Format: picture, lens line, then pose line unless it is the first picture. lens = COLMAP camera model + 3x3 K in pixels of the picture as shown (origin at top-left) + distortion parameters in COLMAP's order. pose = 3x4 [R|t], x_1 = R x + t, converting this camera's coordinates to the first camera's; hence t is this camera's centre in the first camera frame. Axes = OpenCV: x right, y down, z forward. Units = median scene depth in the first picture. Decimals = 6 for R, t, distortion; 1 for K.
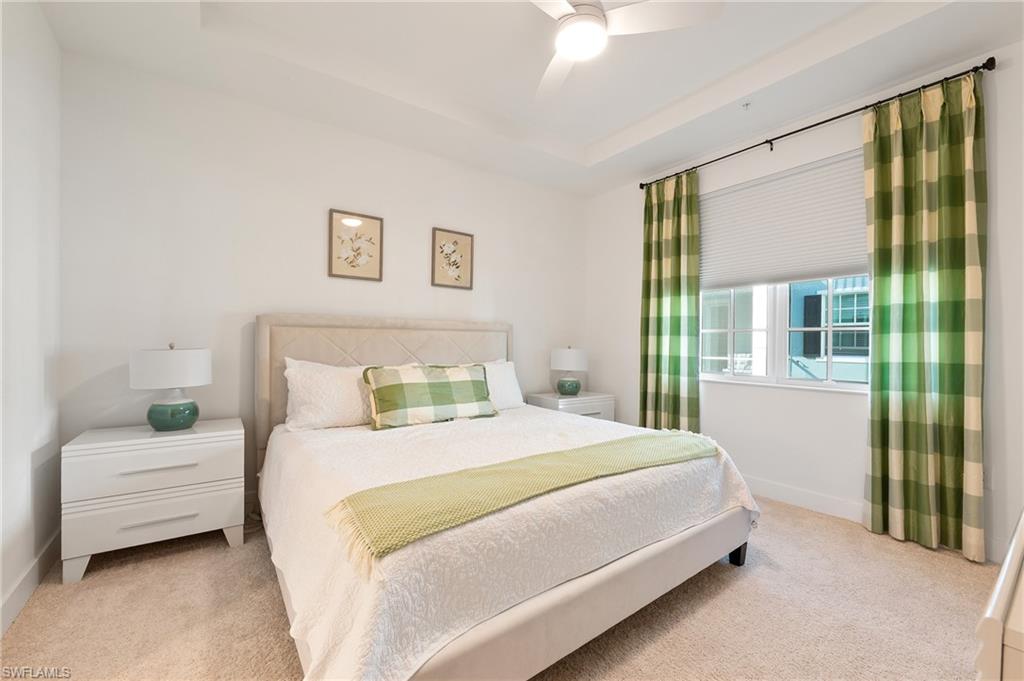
lens RADIAL K [[420.4, 0, 506.2], [0, 420.4, 340.9], [0, 0, 1]] dist [-0.007905, -0.001089]
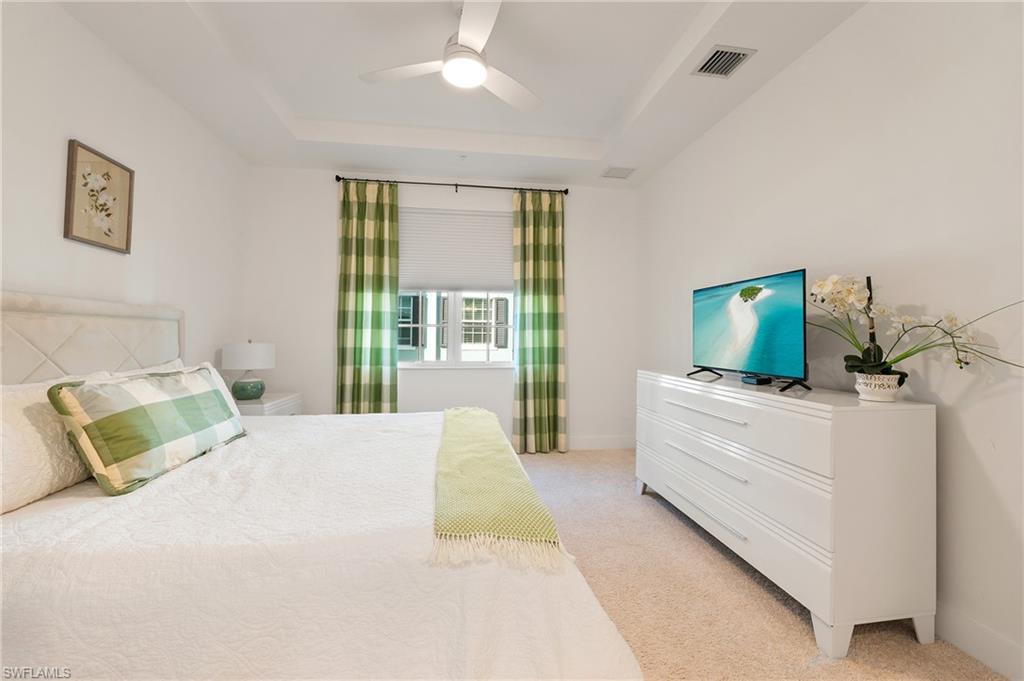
lens RADIAL K [[420.4, 0, 511.9], [0, 420.4, 322.4], [0, 0, 1]] dist [-0.007905, -0.001089]
pose [[0.460595, 0.024829, 0.887263, -0.411890], [-0.004976, 0.999665, -0.025392, -0.003888], [-0.887596, 0.007281, 0.460564, 0.198035]]
